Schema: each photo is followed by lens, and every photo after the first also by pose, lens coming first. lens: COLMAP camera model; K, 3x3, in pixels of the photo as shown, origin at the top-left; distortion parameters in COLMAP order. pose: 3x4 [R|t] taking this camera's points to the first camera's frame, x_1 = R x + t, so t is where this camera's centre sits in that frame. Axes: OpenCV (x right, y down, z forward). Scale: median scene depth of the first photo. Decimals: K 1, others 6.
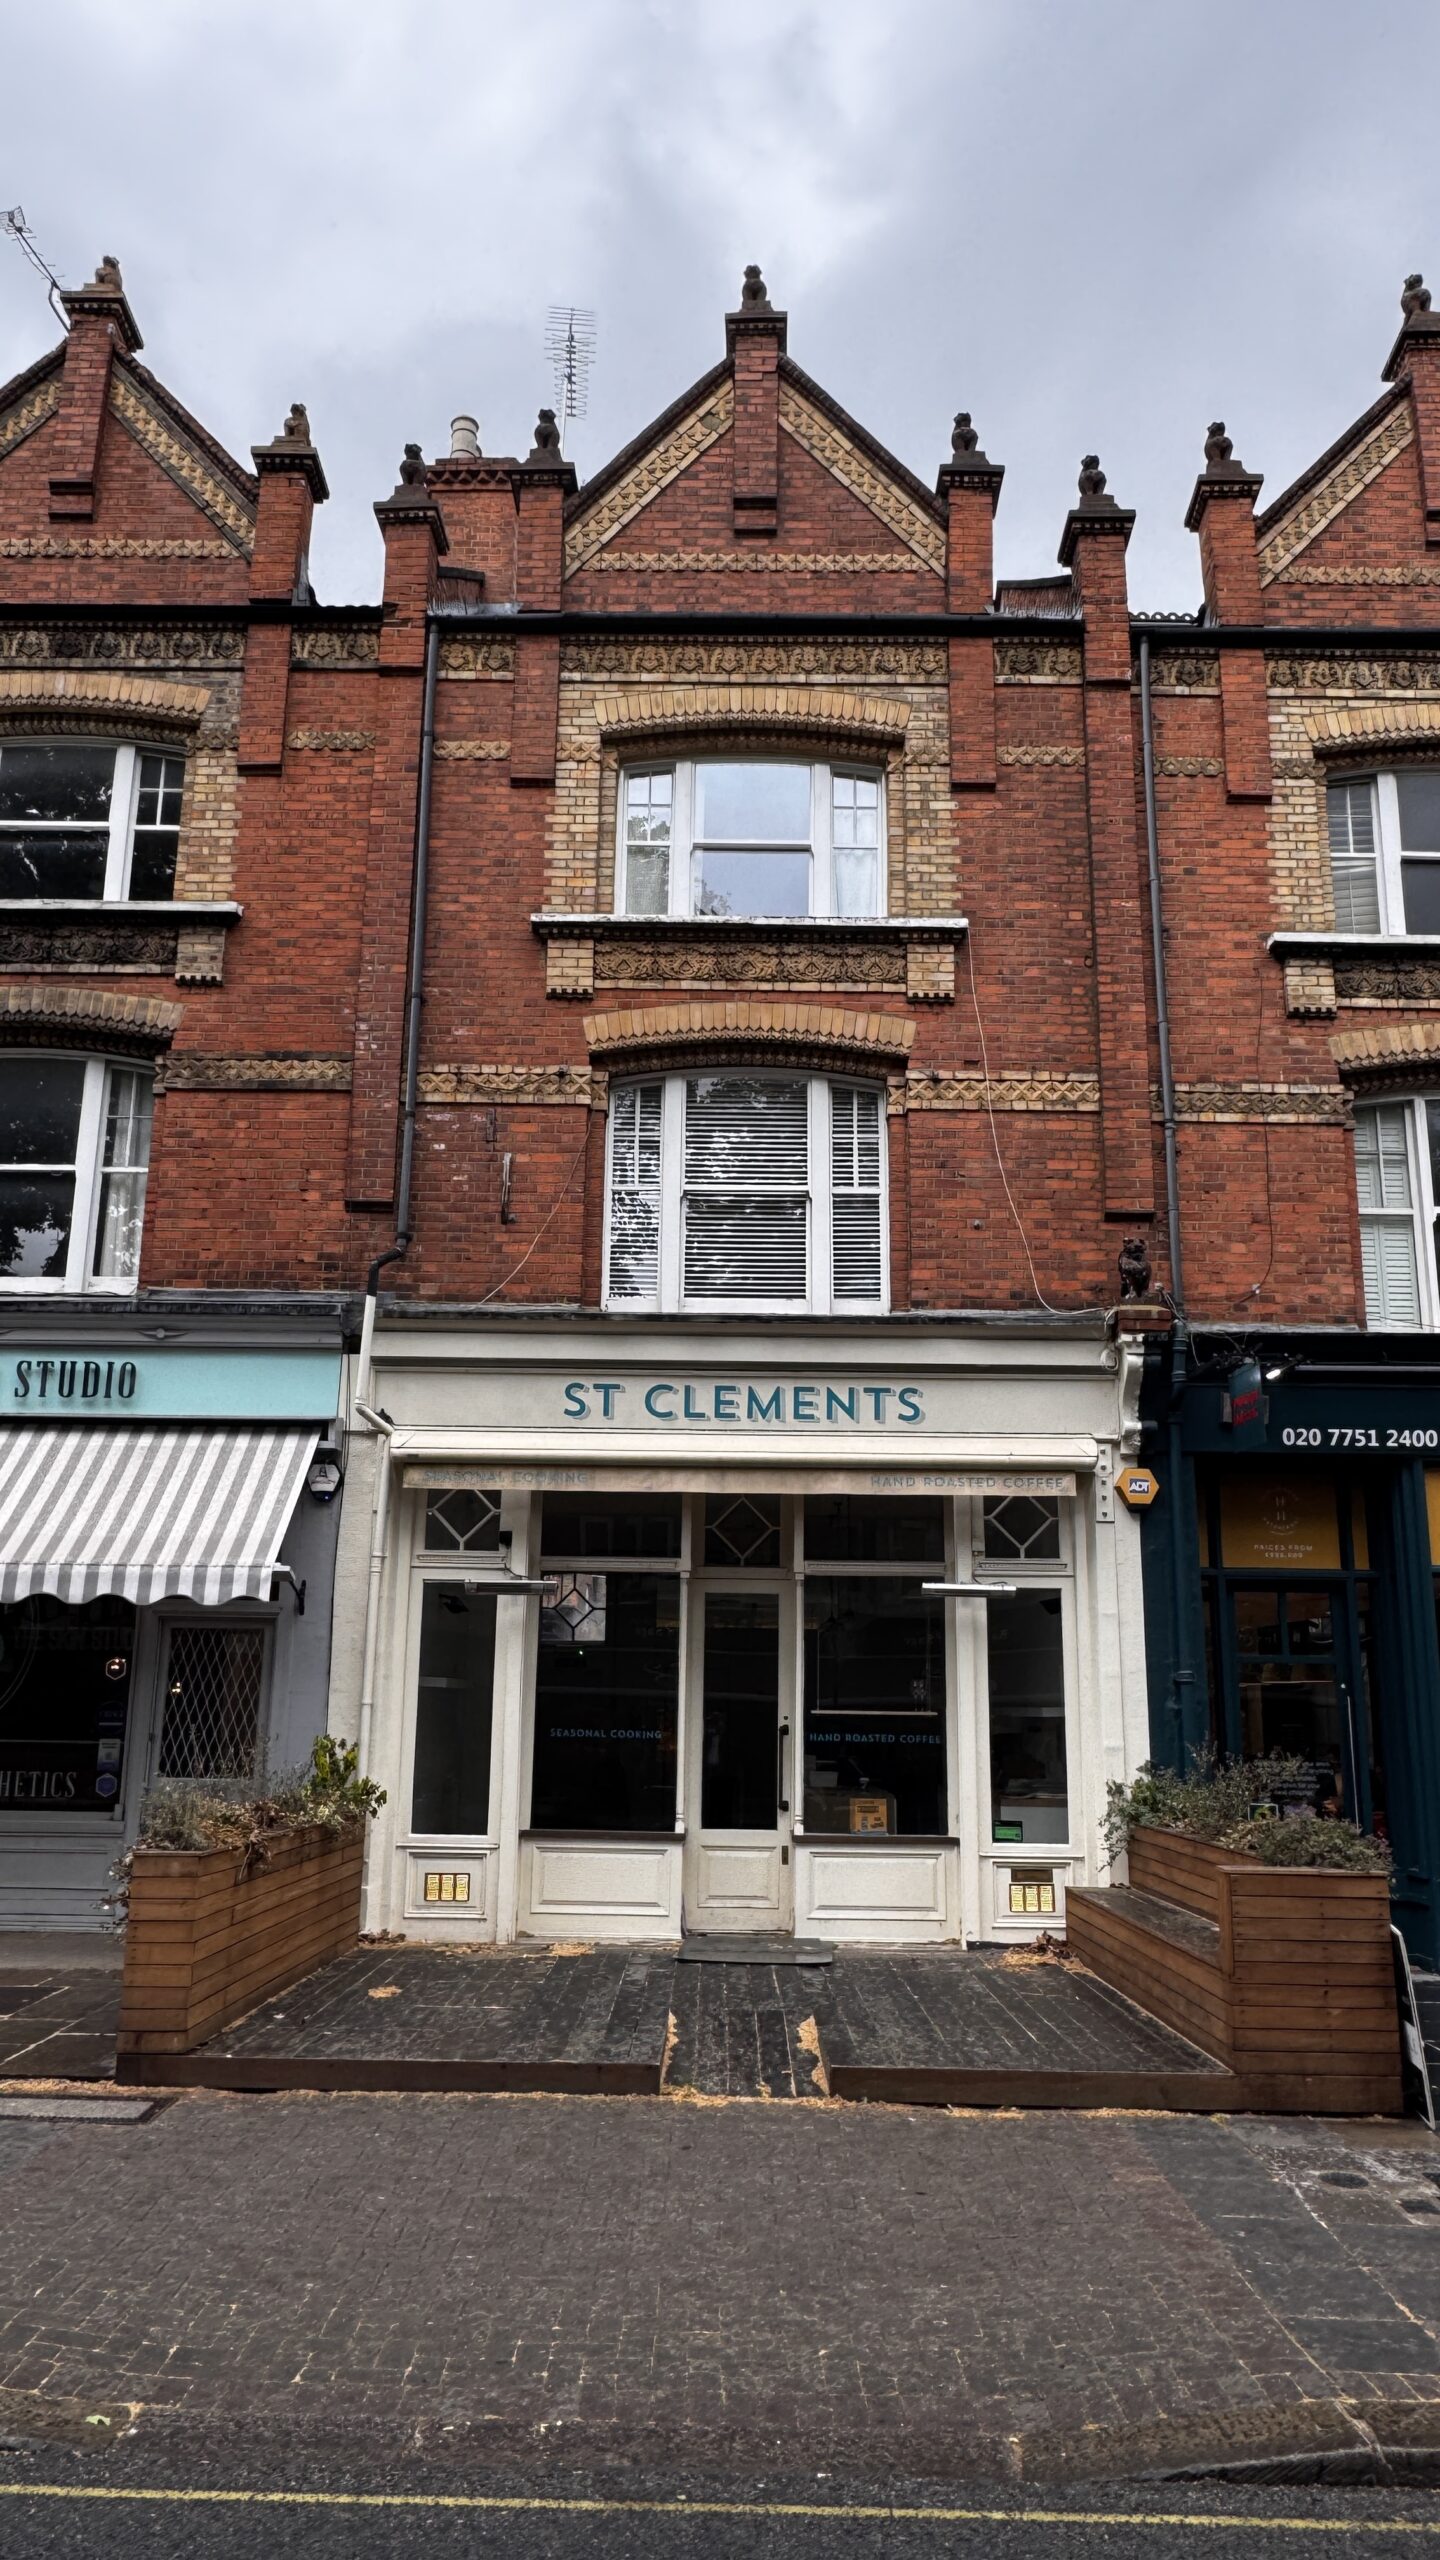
lens RADIAL K [[1731.5, 0, 714.0], [0, 1731.5, 1279.4], [0, 0, 1]] dist [-0.004100, 0.003154]
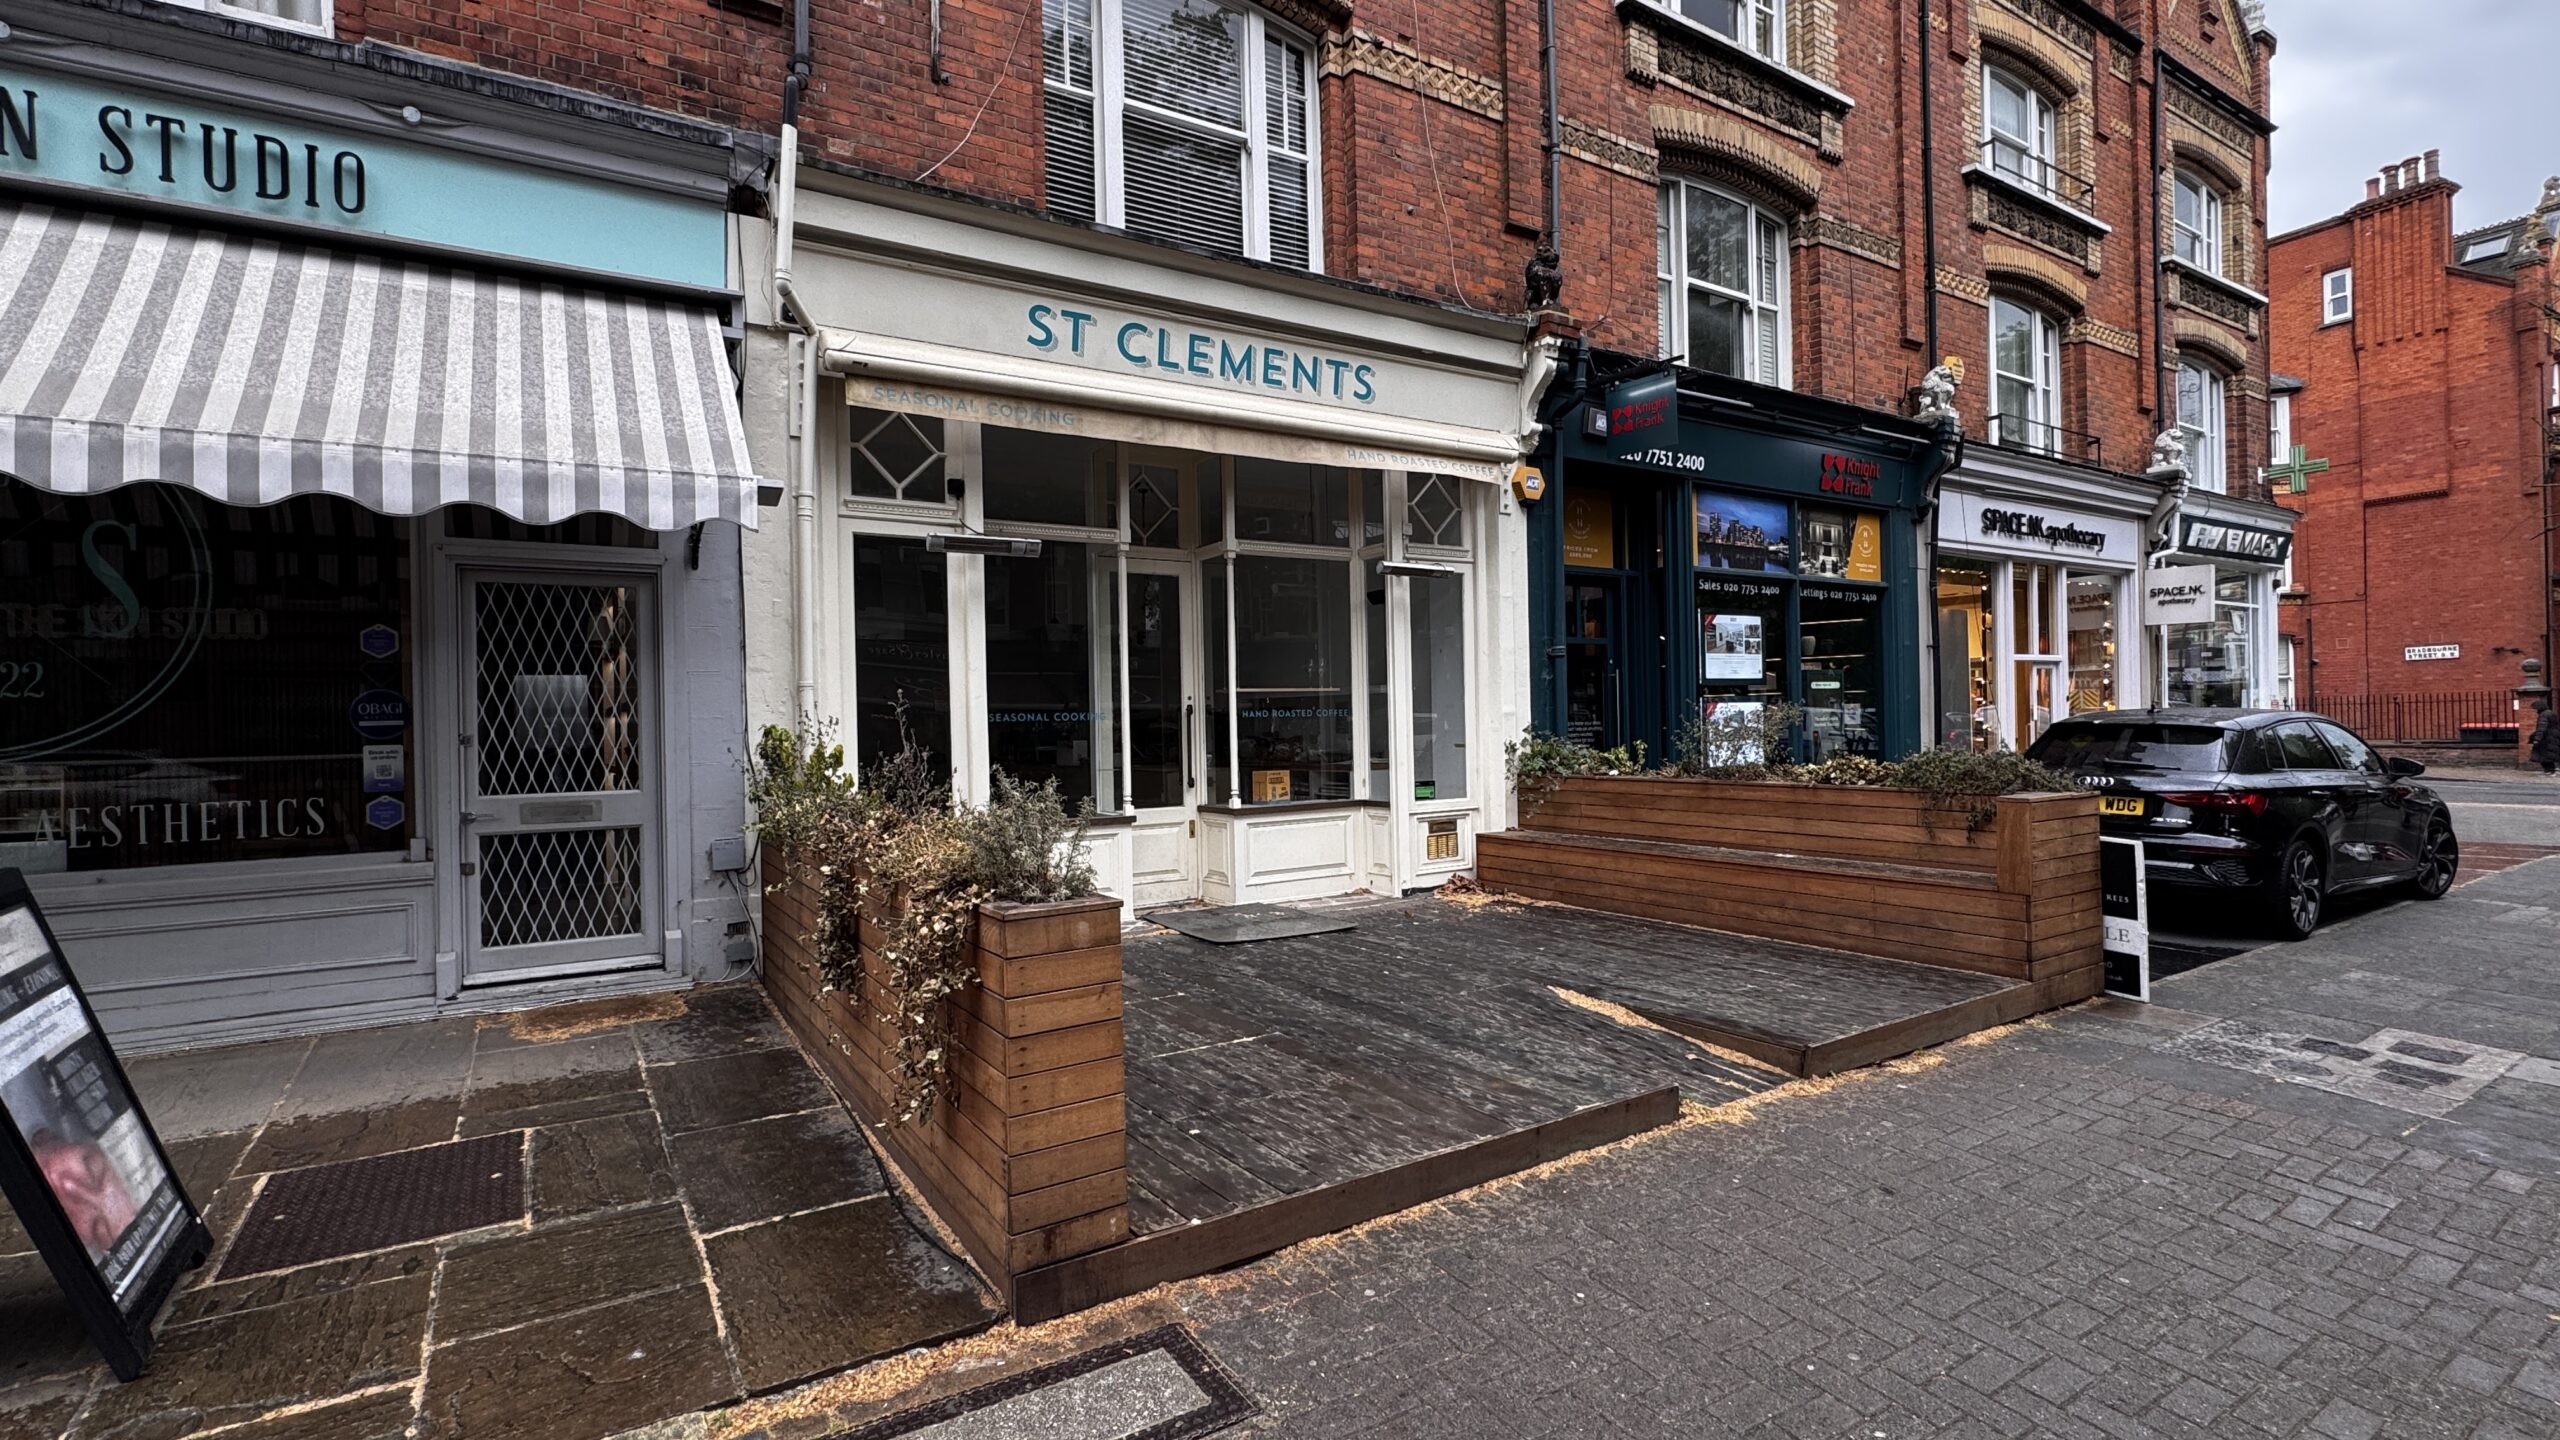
lens RADIAL K [[1162.4, 0, 1278.7], [0, 1162.4, 714.7], [0, 0, 1]] dist [-0.003859, 0.001236]
pose [[0.836410, -0.029764, 0.547296, -0.295594], [-0.099666, 0.973619, 0.205264, 0.125517], [-0.538967, -0.226231, 0.811378, 0.445796]]
